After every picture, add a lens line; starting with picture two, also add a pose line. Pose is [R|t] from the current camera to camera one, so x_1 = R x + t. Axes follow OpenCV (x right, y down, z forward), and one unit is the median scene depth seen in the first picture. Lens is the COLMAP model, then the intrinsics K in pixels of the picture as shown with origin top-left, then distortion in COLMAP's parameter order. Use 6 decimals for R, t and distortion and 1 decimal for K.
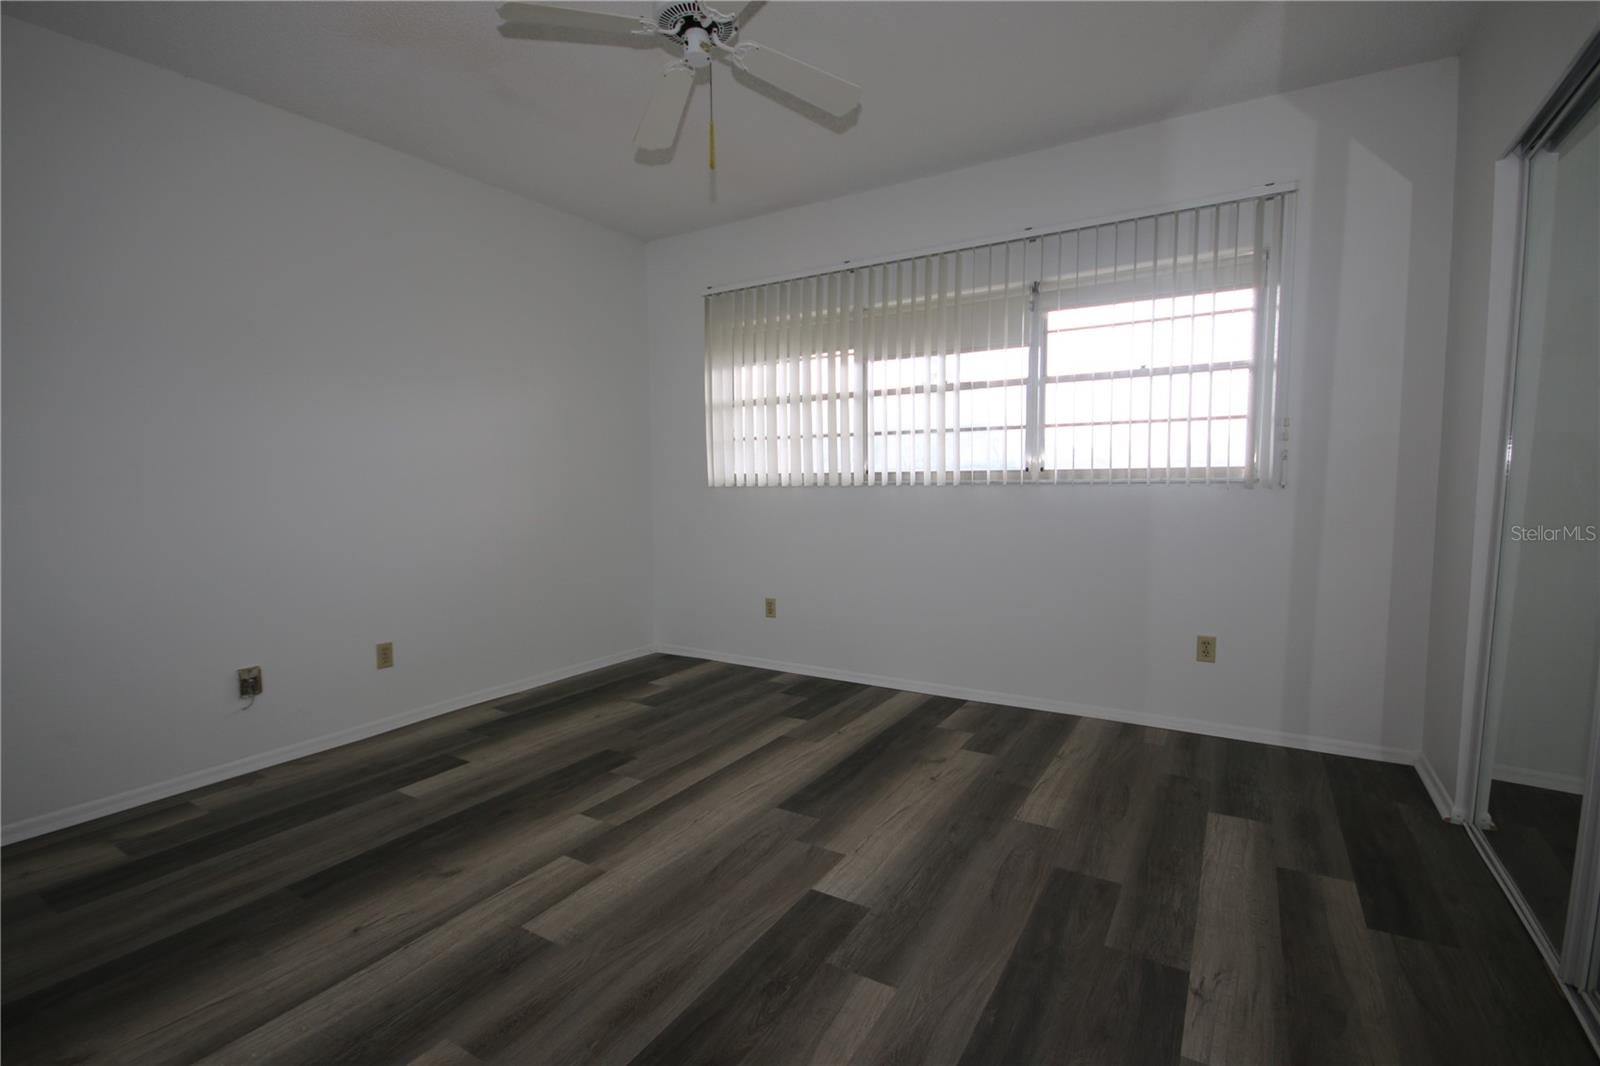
lens RADIAL K [[746.6, 0, 796.3], [0, 746.6, 541.9], [0, 0, 1]] dist [0.000628, -0.000020]
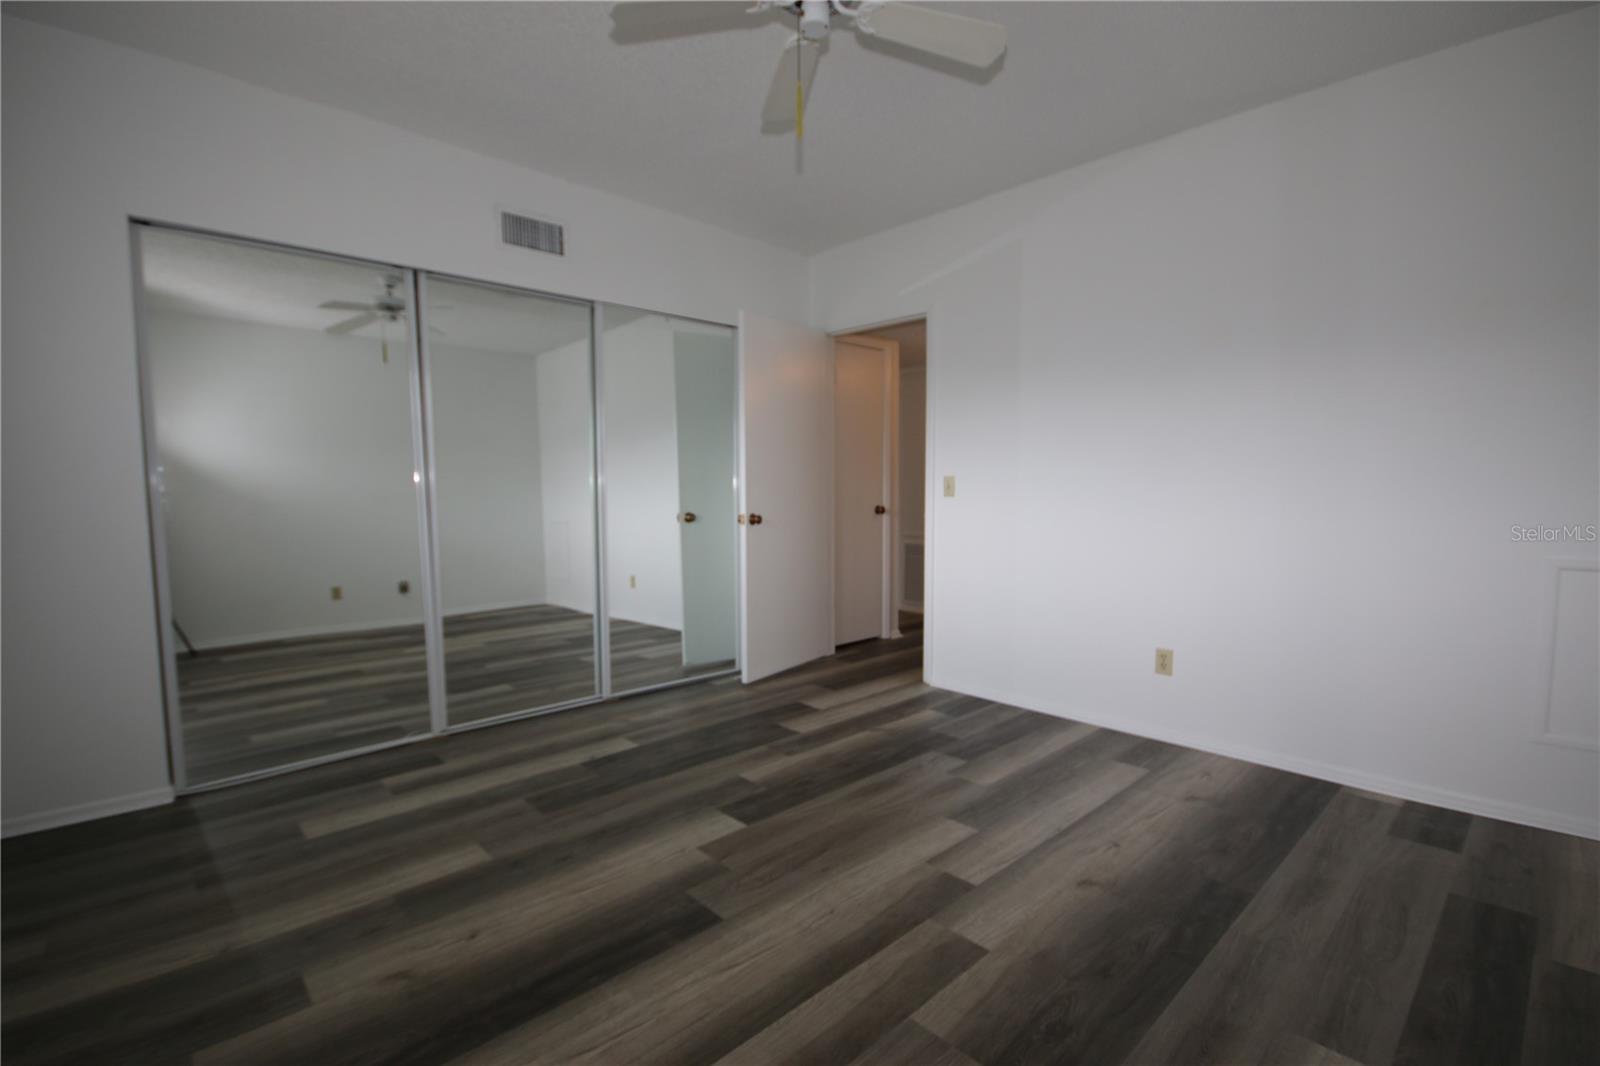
lens RADIAL K [[746.6, 0, 796.3], [0, 746.6, 541.9], [0, 0, 1]] dist [0.000628, -0.000020]
pose [[-0.965143, -0.002500, 0.261711, -0.344324], [0.038821, 0.987526, 0.152598, -0.156690], [-0.258828, 0.157439, -0.953006, 1.917775]]
